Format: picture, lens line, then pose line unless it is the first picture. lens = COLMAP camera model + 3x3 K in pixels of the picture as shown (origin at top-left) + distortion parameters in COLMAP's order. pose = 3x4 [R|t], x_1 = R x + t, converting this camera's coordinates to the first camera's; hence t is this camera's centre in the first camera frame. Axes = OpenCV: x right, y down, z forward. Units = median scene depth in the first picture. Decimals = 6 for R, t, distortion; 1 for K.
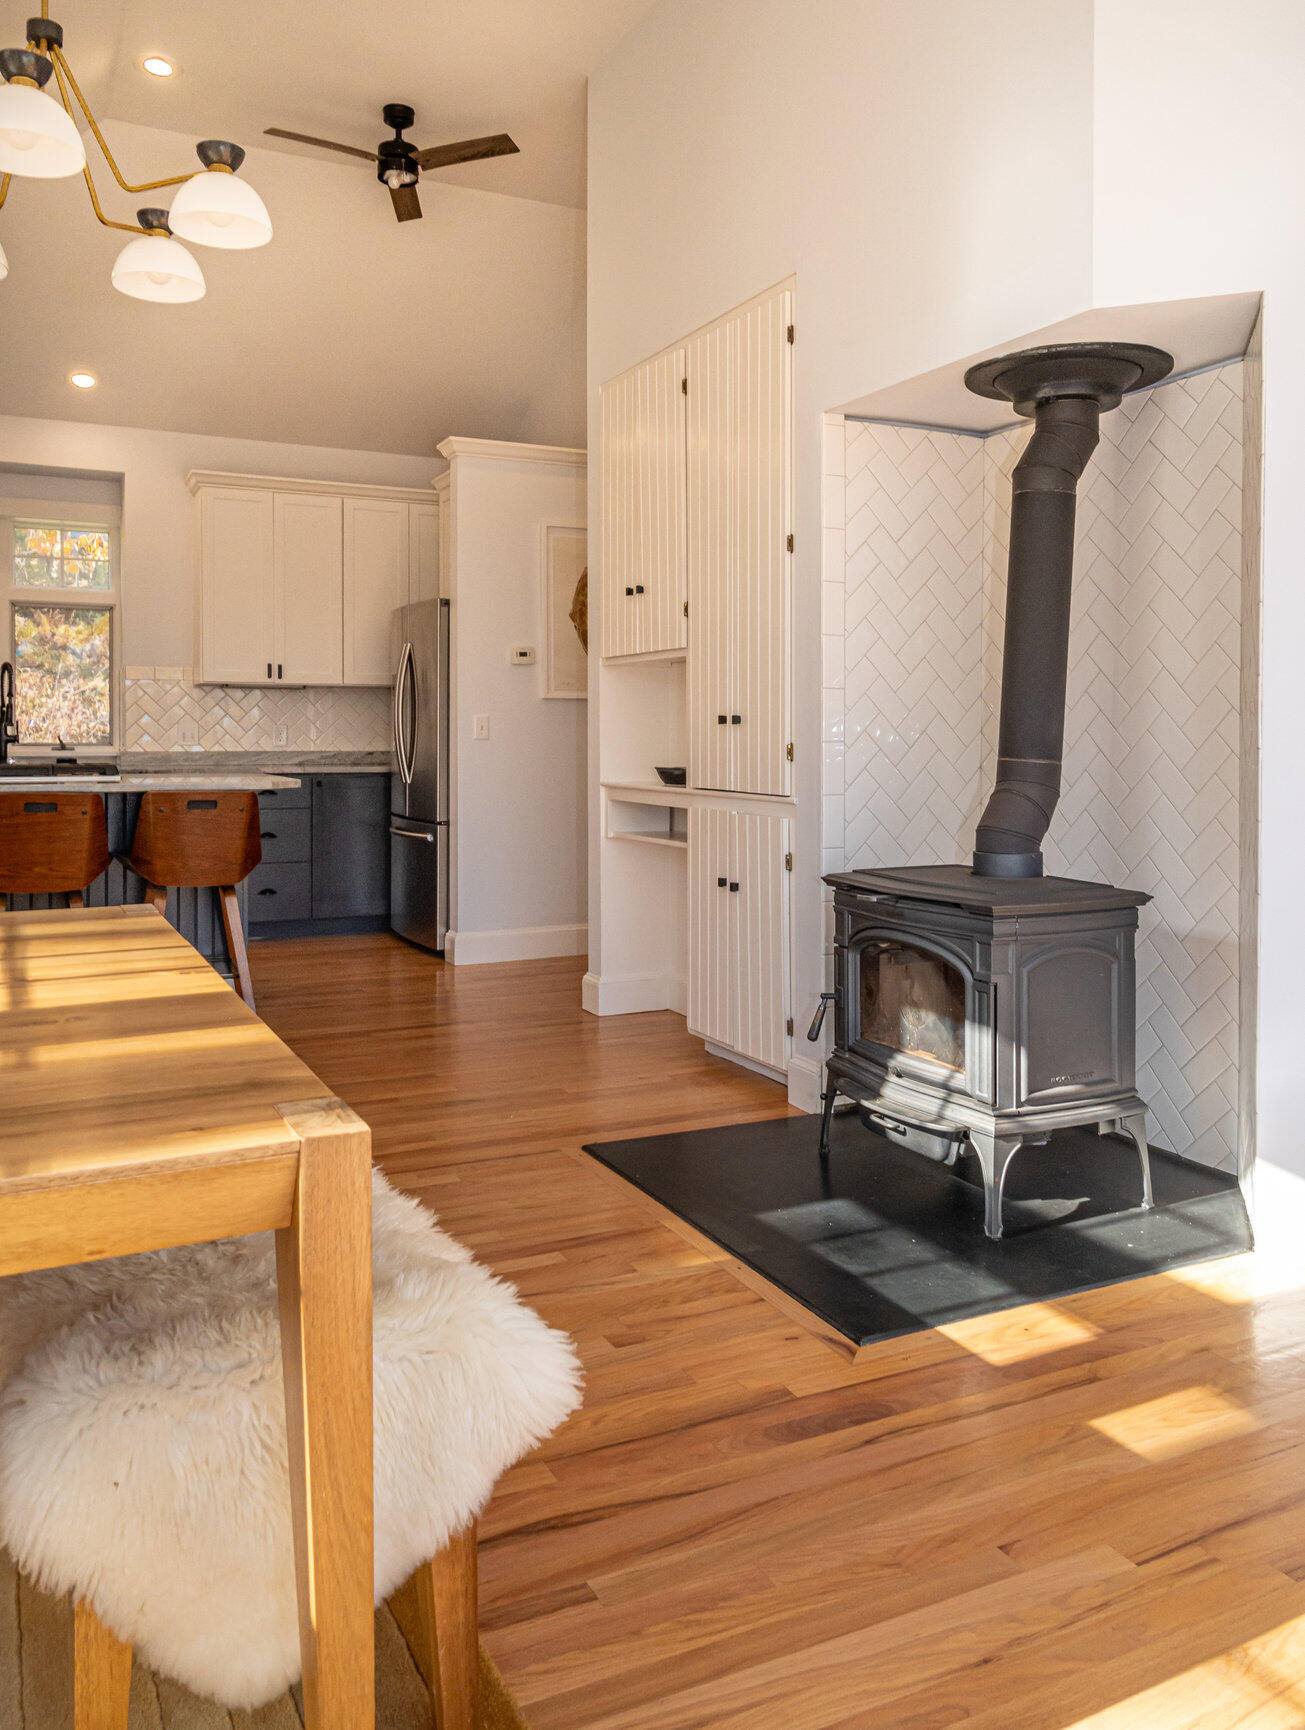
lens RADIAL K [[1316.7, 0, 643.7], [0, 1316.7, 752.5], [0, 0, 1]] dist [0.004306, -0.001073]
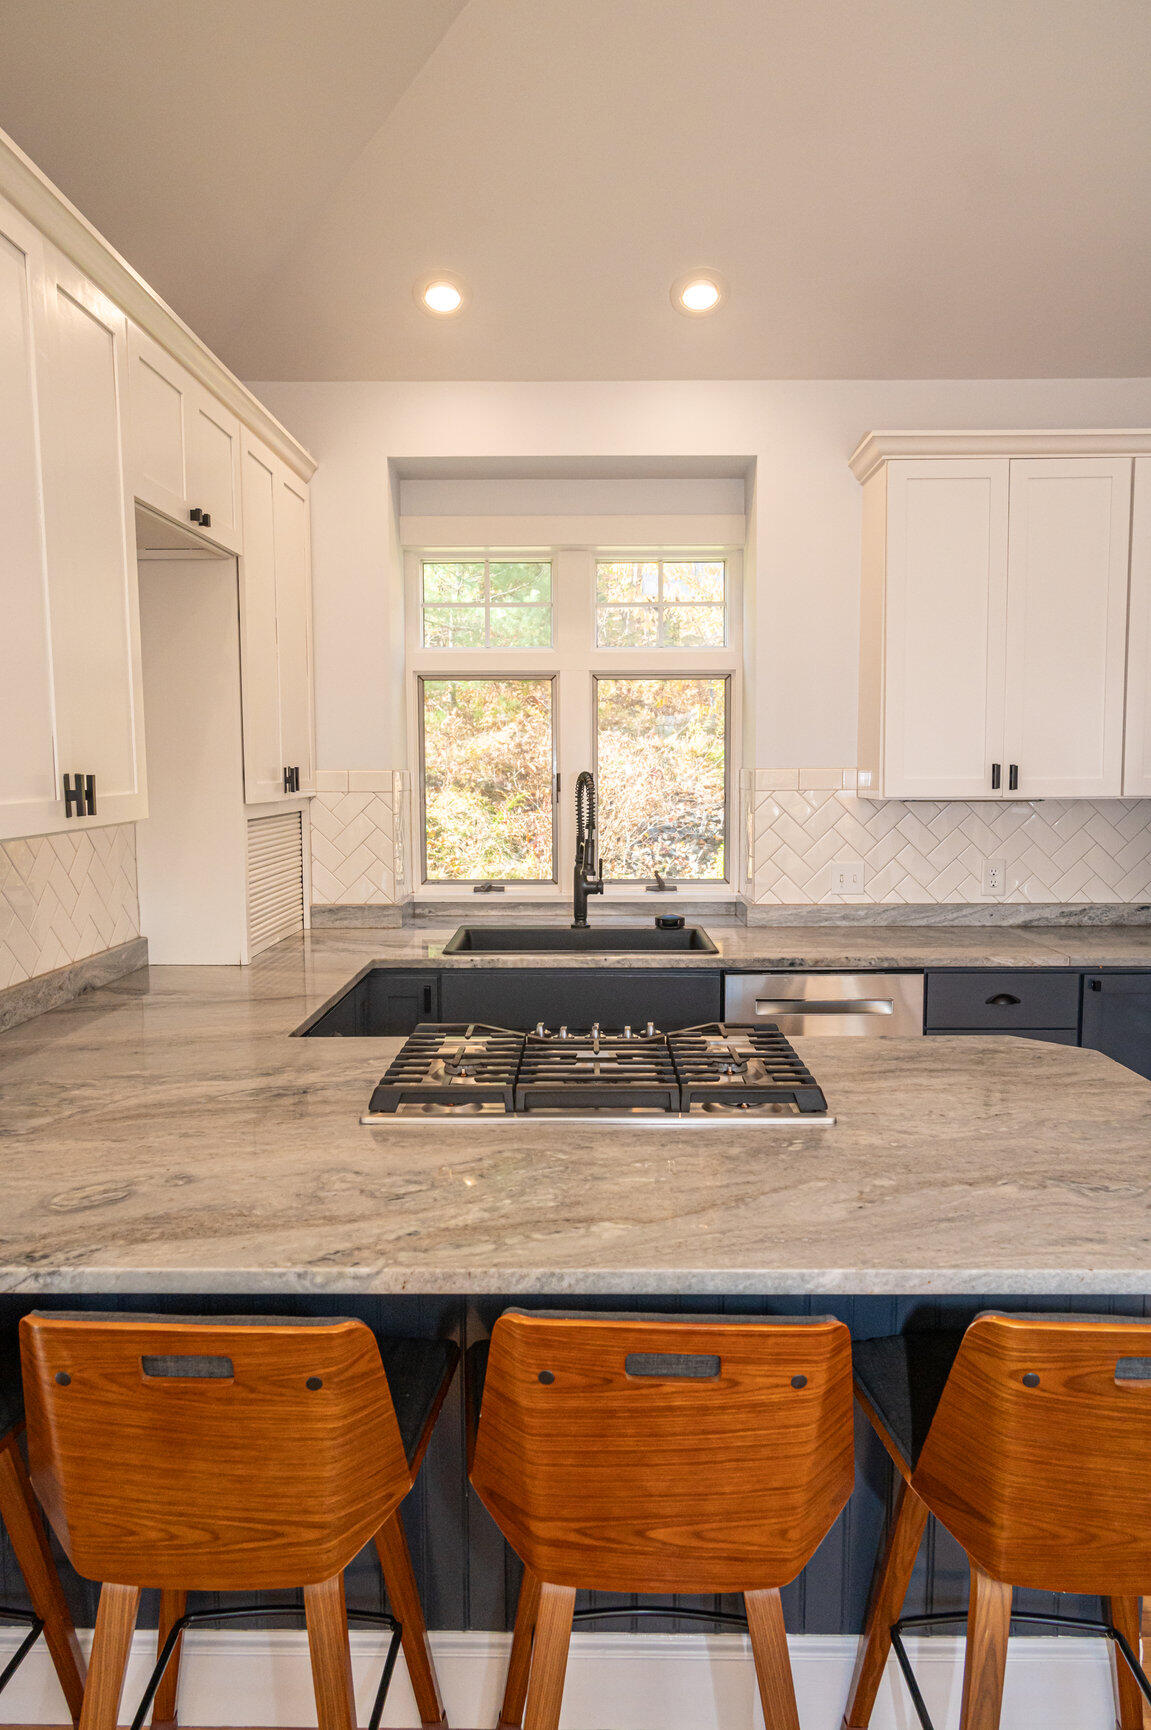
lens RADIAL K [[1157.3, 0, 575.5], [0, 1157.3, 865.0], [0, 0, 1]] dist [0.002648, -0.003807]
pose [[0.894758, 0.033688, -0.445279, -0.383709], [-0.000213, 0.997182, 0.075014, -0.106174], [0.446551, -0.067025, 0.892244, 0.800936]]
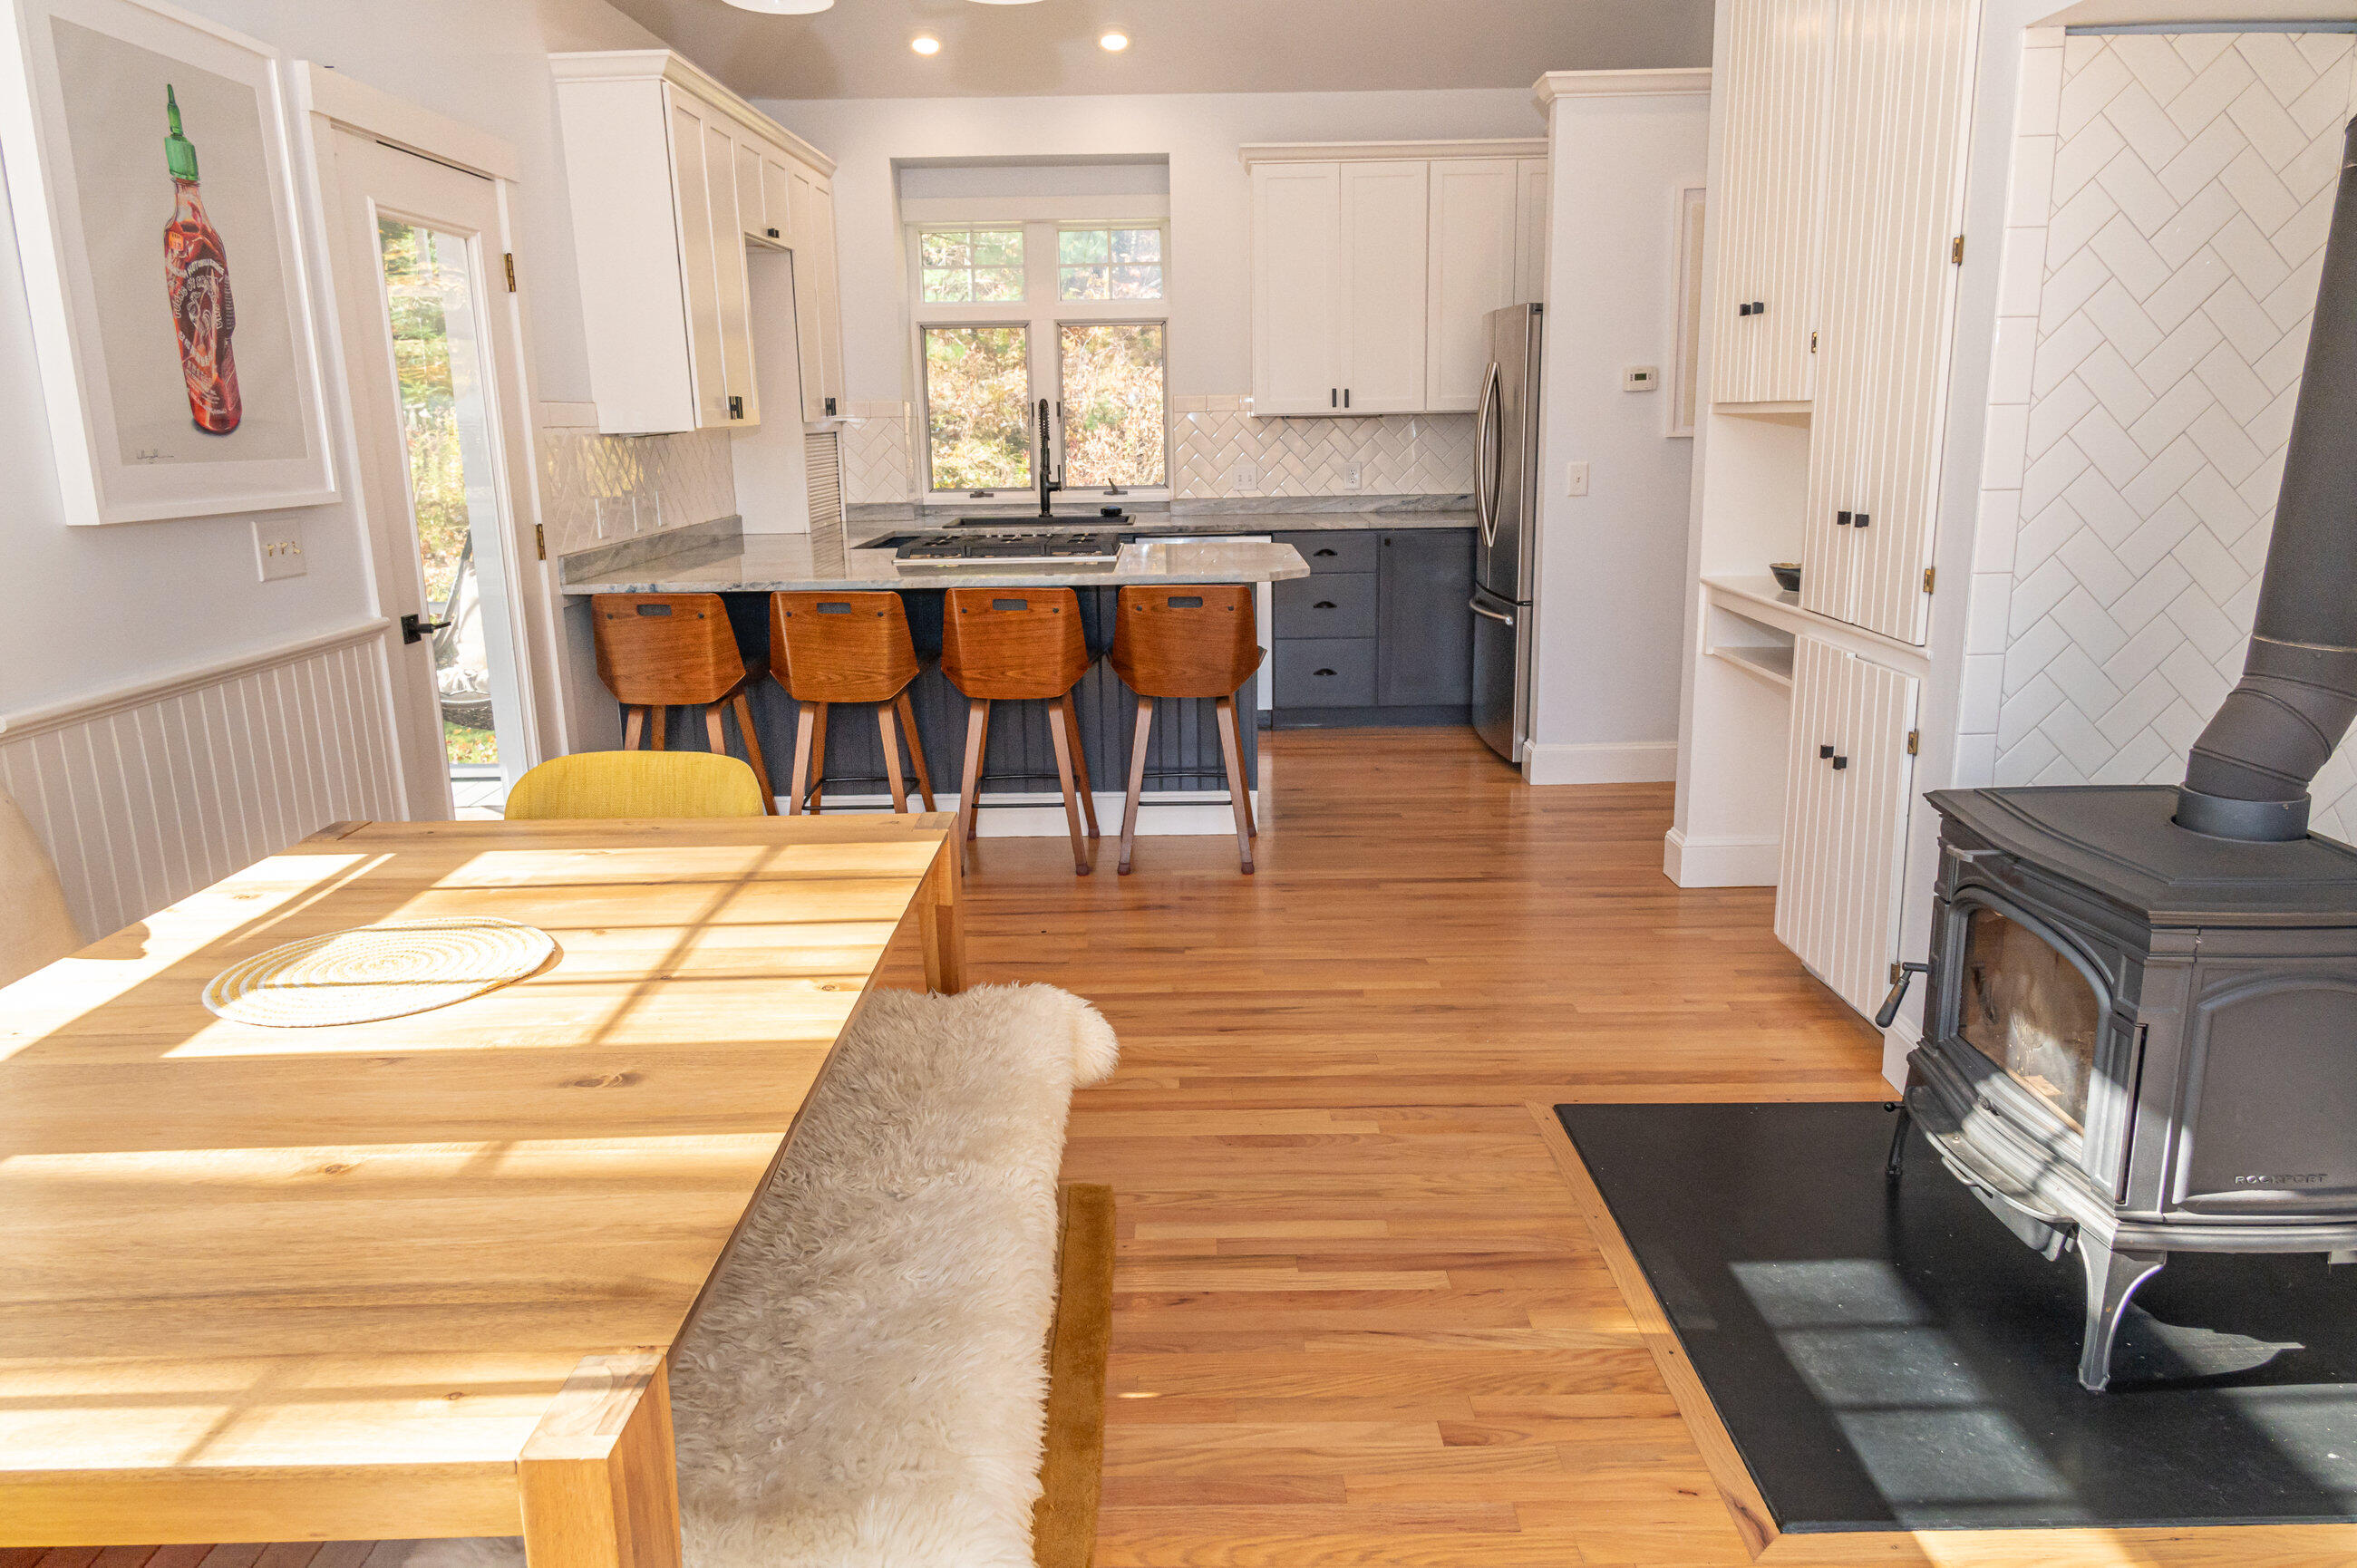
lens RADIAL K [[1576.5, 0, 1178.5], [0, 1576.5, 784.0], [0, 0, 1]] dist [0.002648, -0.003807]
pose [[0.898597, 0.083615, -0.430735, 0.114506], [0.013286, 0.976039, 0.217188, -0.072923], [0.438574, -0.200887, 0.875955, 0.110546]]
